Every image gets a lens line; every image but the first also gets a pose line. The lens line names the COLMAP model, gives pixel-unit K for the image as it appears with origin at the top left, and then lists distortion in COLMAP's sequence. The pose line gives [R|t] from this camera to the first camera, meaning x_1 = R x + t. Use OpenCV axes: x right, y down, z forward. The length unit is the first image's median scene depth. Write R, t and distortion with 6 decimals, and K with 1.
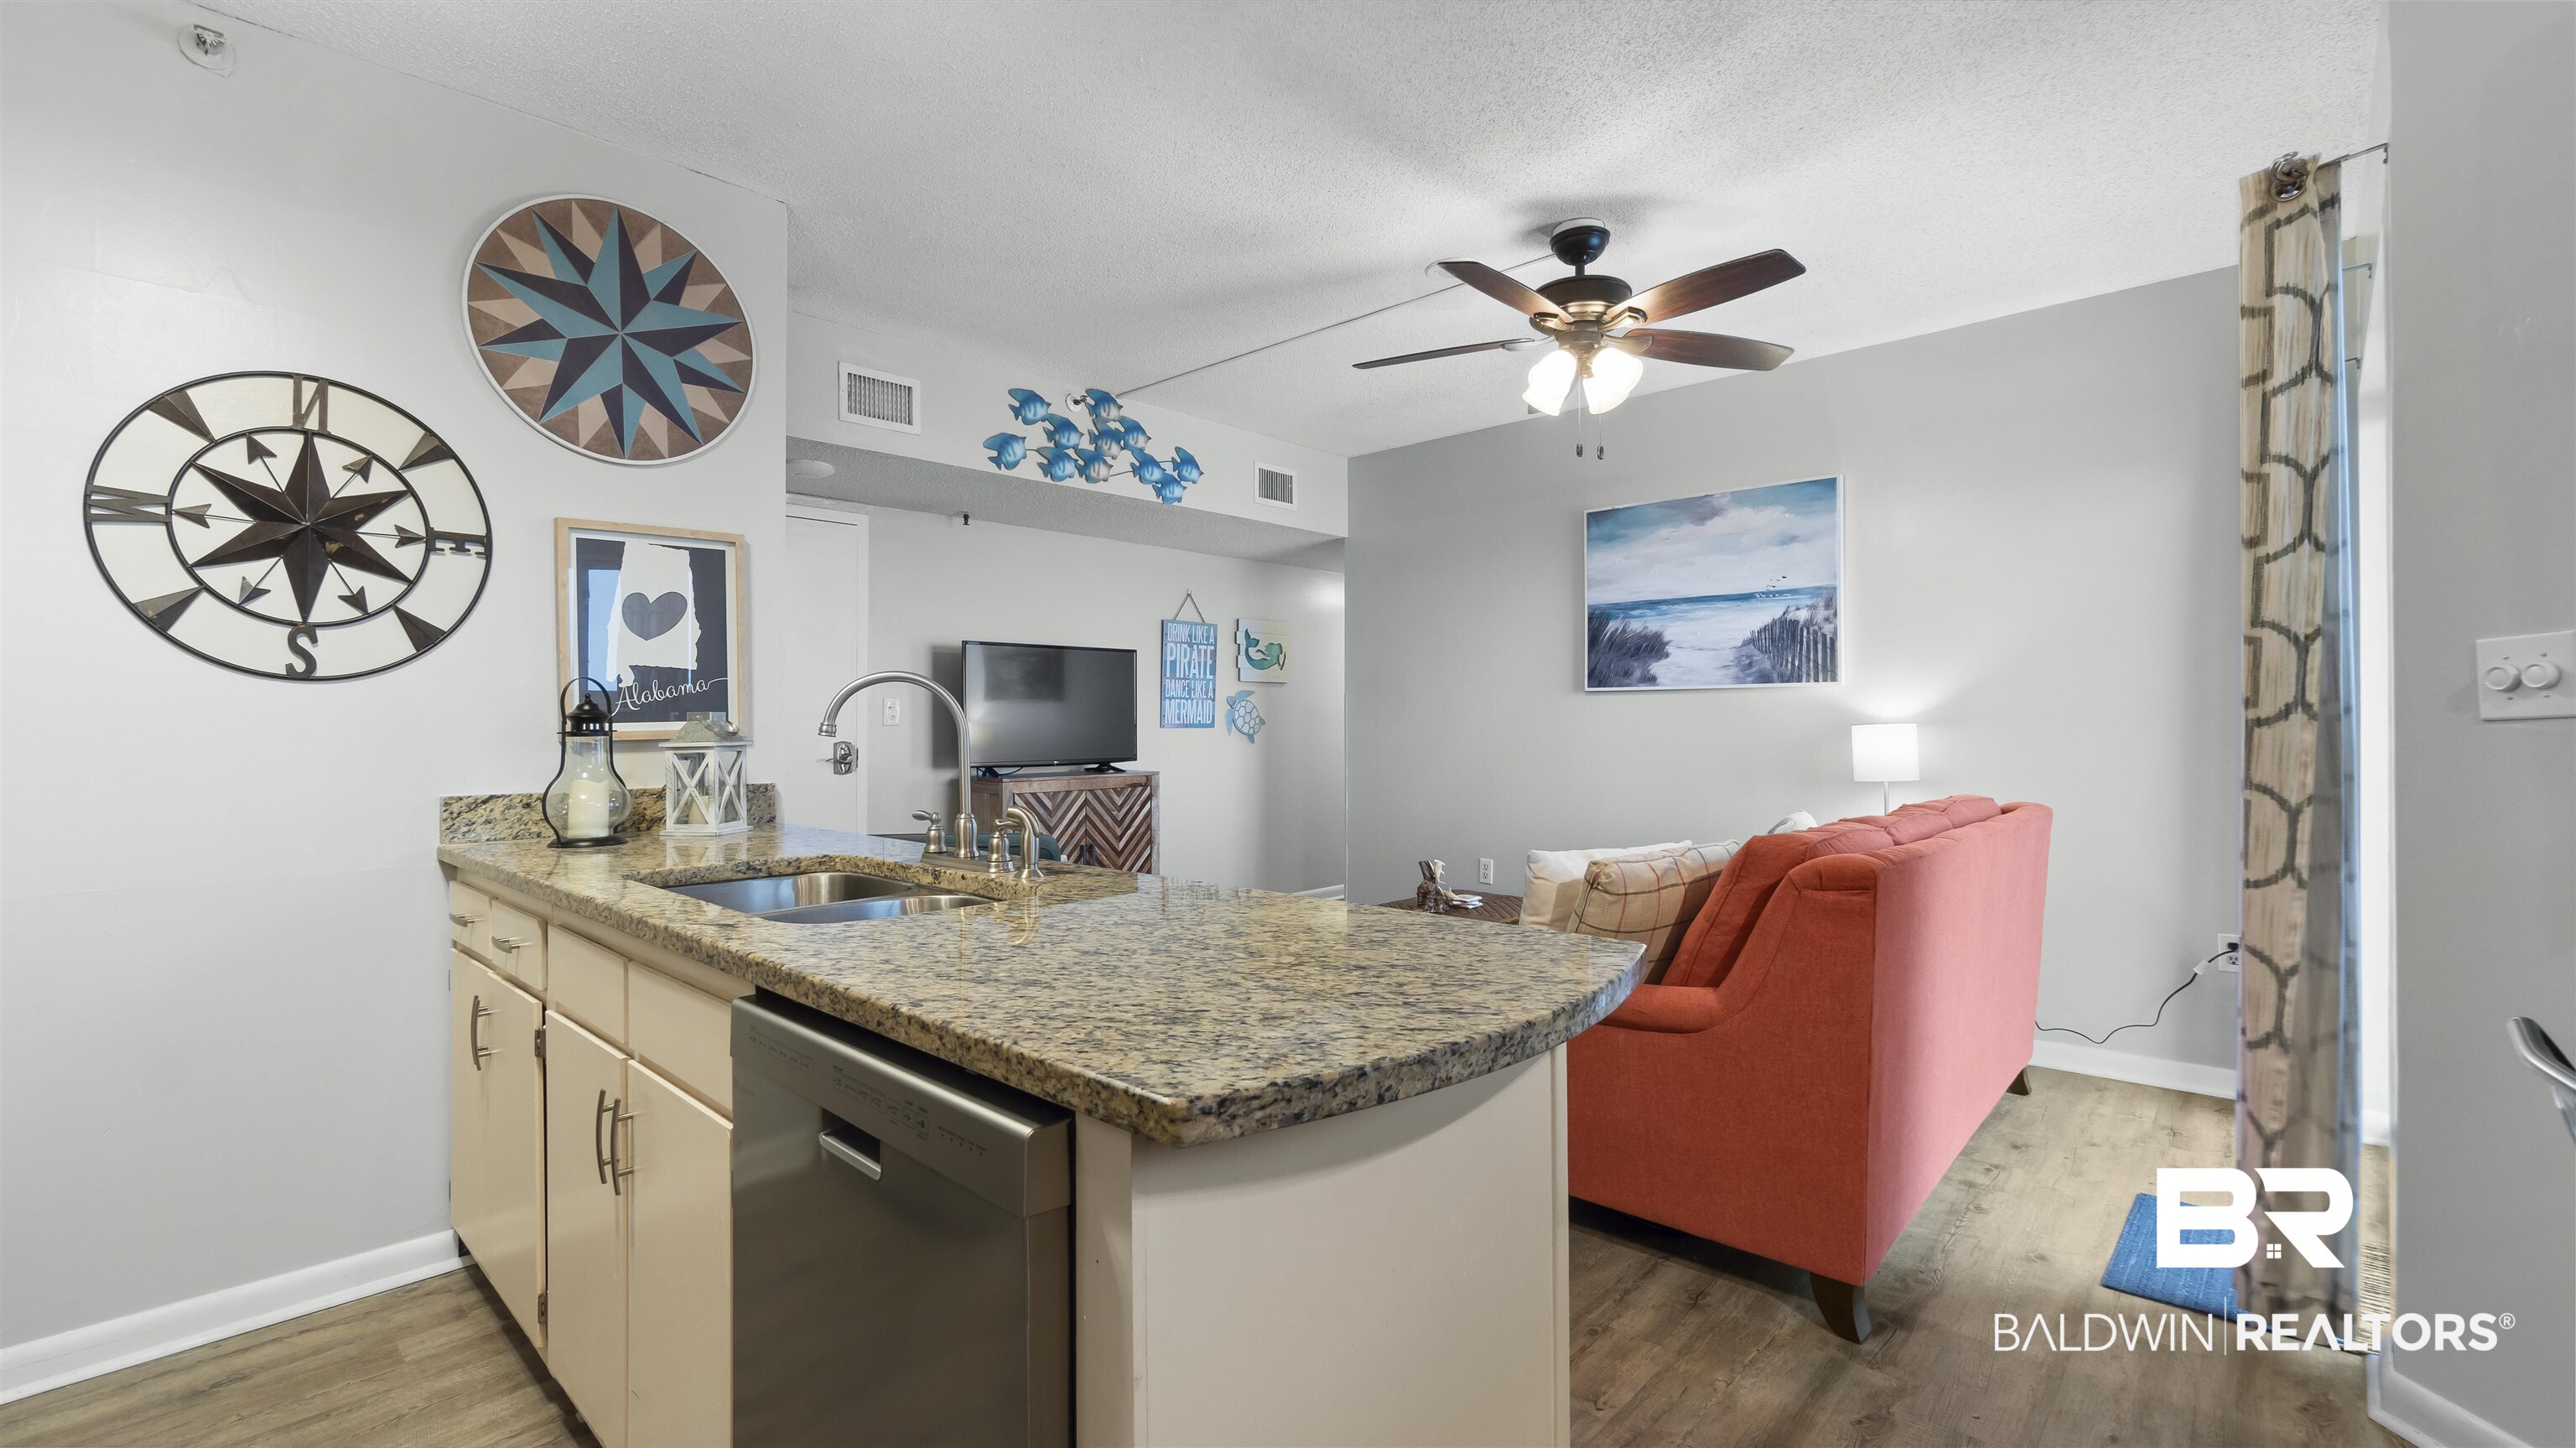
lens RADIAL K [[1108.5, 0, 1270.4], [0, 1108.5, 700.7], [0, 0, 1]] dist [-0.001742, -0.000211]
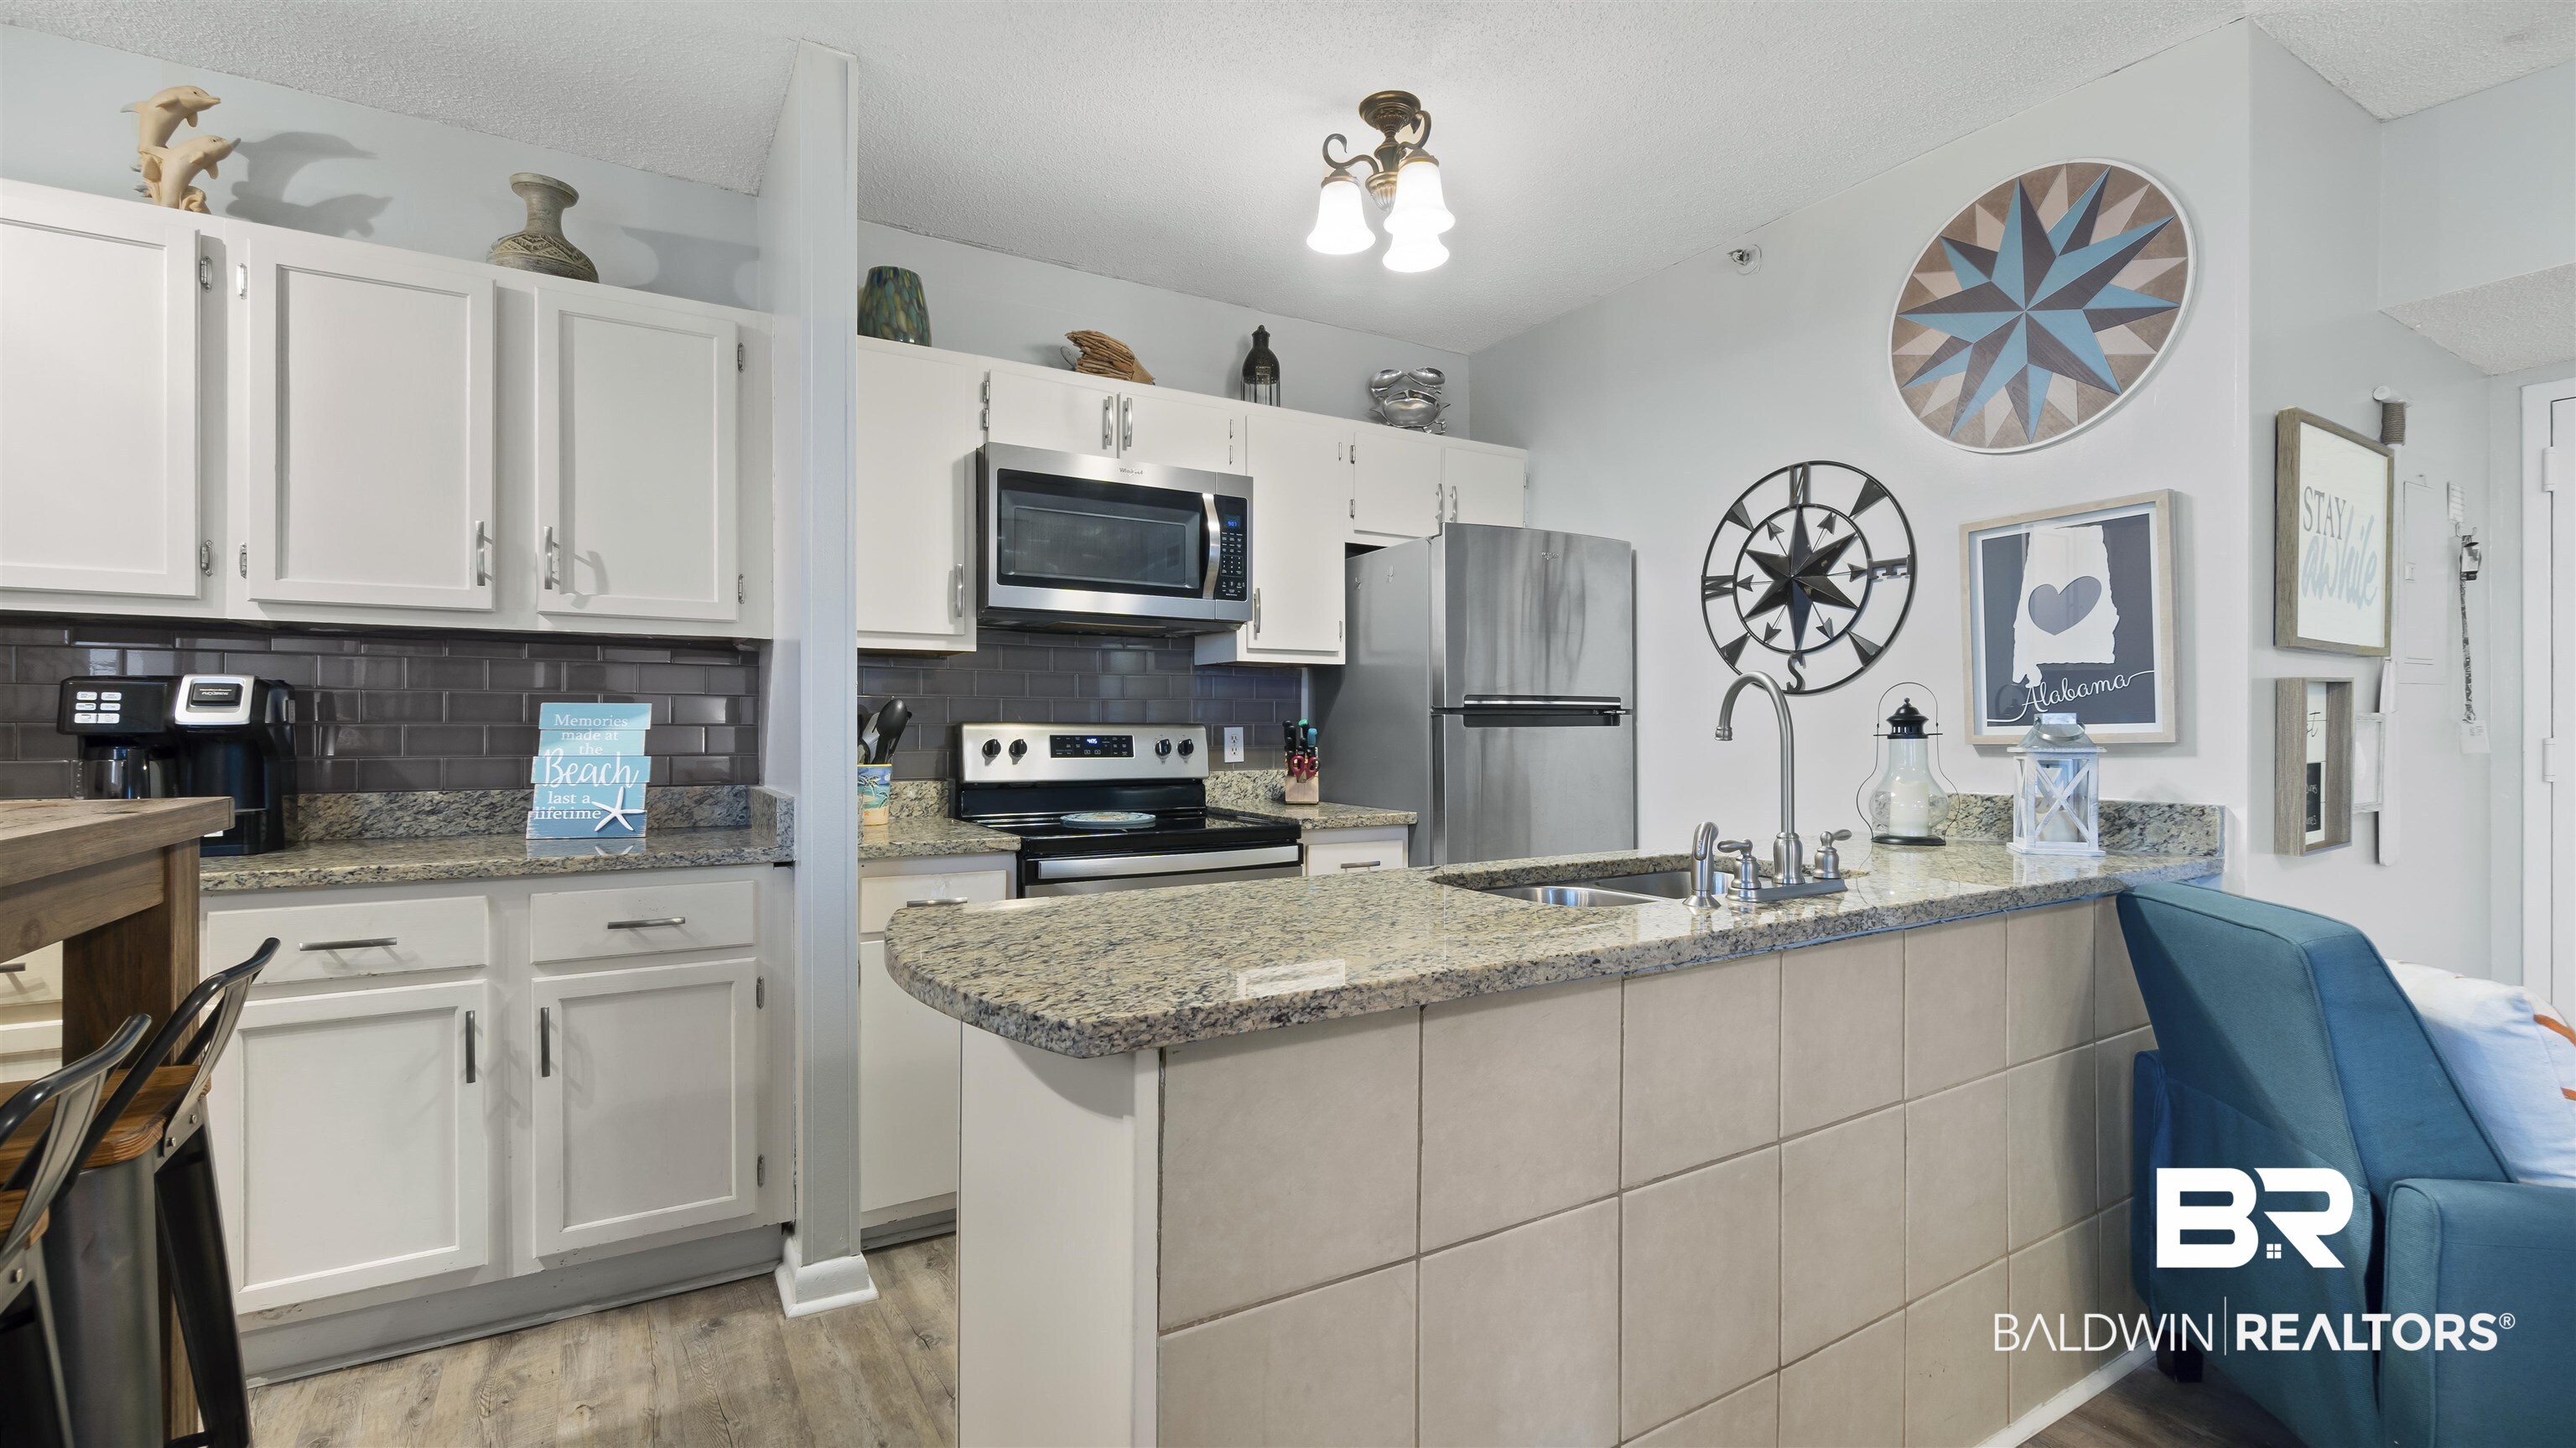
lens RADIAL K [[1103.6, 0, 1288.0], [0, 1103.6, 724.0], [0, 0, 1]] dist [-0.006814, 0.000031]
pose [[-0.261454, -0.000334, -0.965216, 0.294839], [0.020235, 0.999778, -0.005827, 0.006856], [0.965004, -0.021055, -0.261390, 0.392337]]
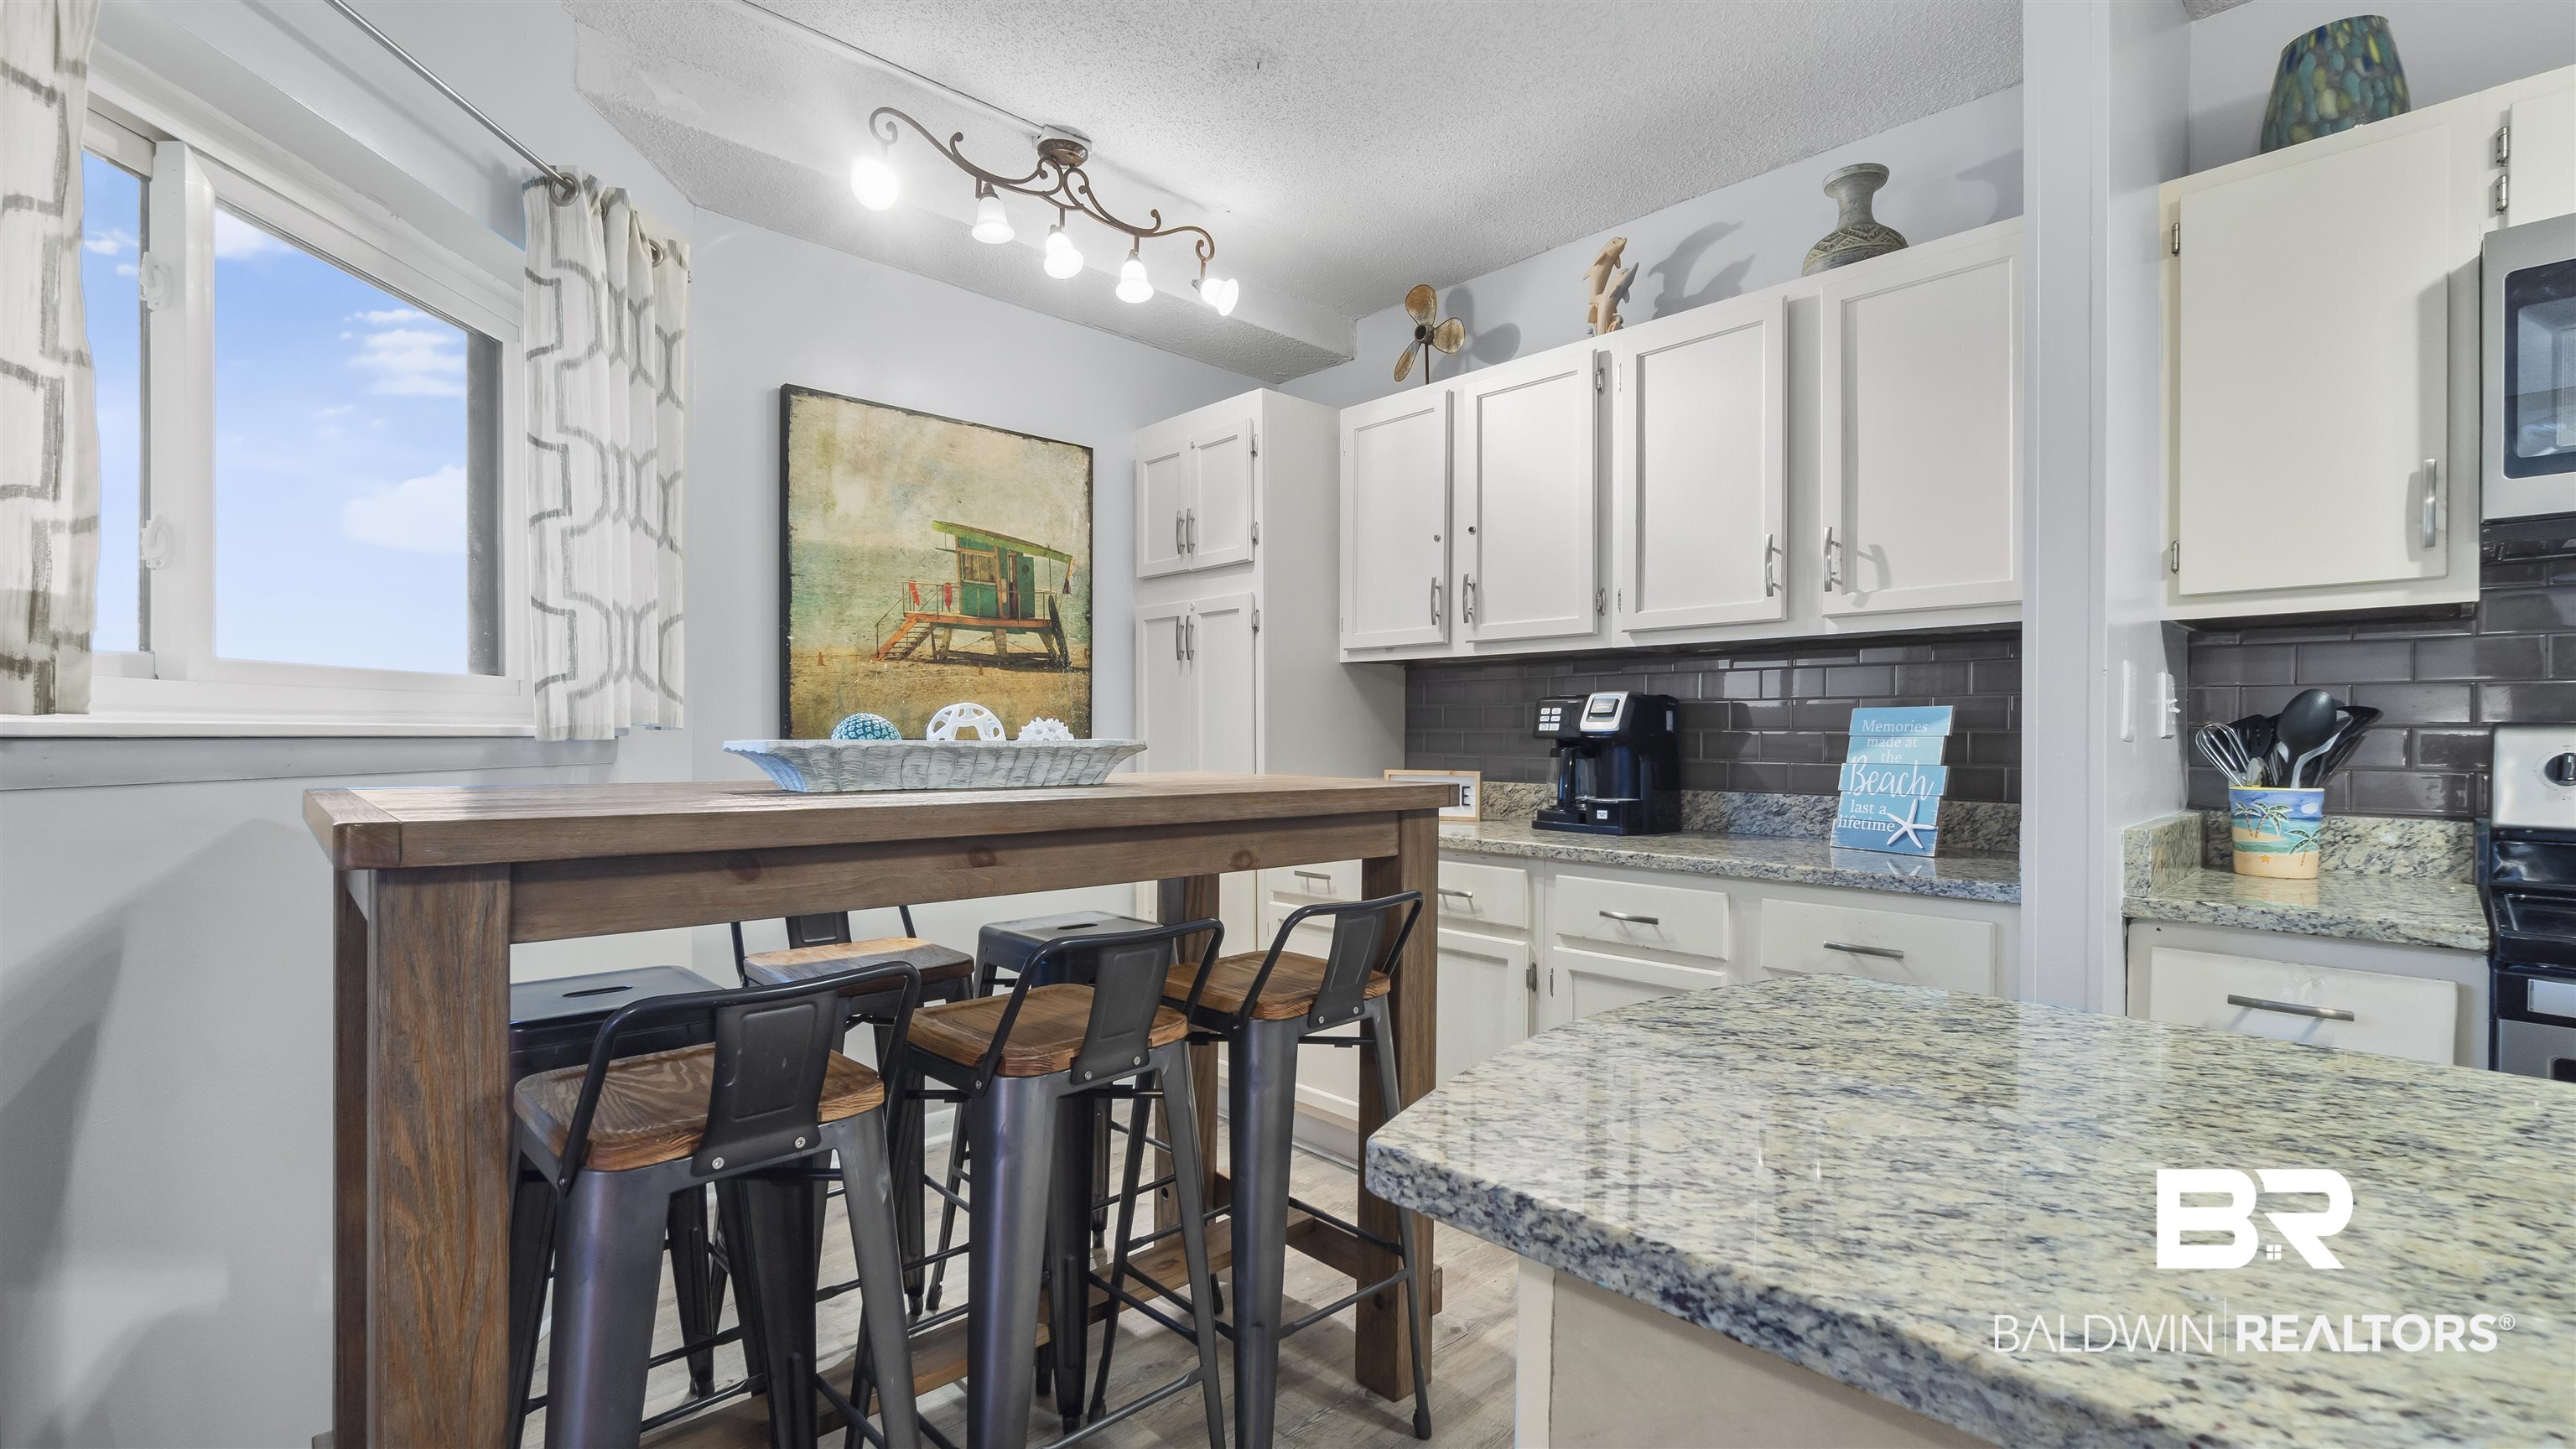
lens RADIAL K [[1116.0, 0, 1282.5], [0, 1116.0, 740.5], [0, 0, 1]] dist [-0.003110, 0.000469]
pose [[-0.998573, -0.000721, 0.053397, 0.102345], [-0.001734, 0.999819, -0.018922, 0.012113], [-0.053373, -0.018987, -0.998394, 0.447477]]
